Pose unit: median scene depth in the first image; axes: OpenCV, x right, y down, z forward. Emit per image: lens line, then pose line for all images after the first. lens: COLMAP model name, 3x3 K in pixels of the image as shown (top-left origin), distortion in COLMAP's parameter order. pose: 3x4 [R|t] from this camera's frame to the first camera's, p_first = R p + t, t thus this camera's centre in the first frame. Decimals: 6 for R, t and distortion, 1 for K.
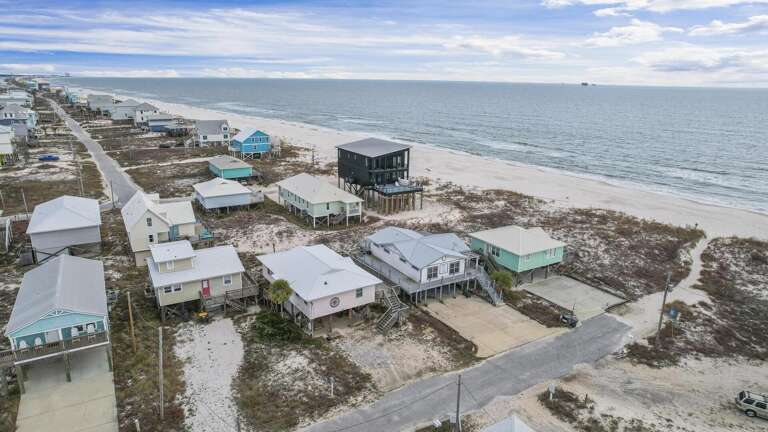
lens RADIAL K [[489.9, 0, 384.0], [0, 489.9, 216.0], [0, 0, 1]] dist [-0.039692, -0.000780]
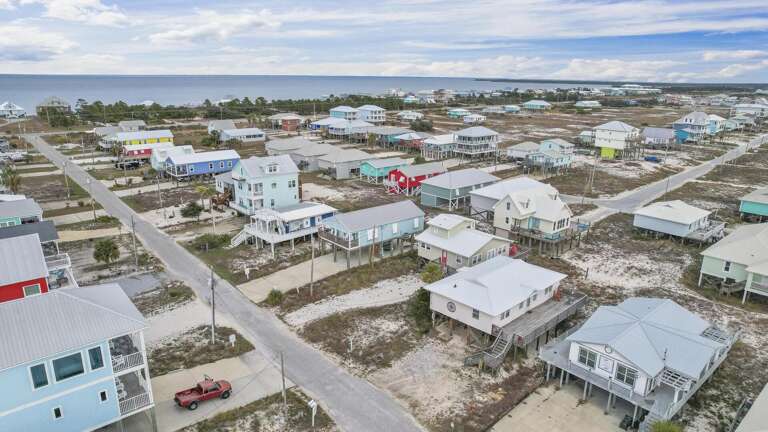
lens RADIAL K [[489.9, 0, 384.0], [0, 489.9, 216.0], [0, 0, 1]] dist [-0.039692, -0.000780]
pose [[0.179630, 0.260397, -0.948645, 0.689713], [-0.277200, 0.938652, 0.205165, -0.146151], [0.943871, 0.226111, 0.240792, 0.529639]]
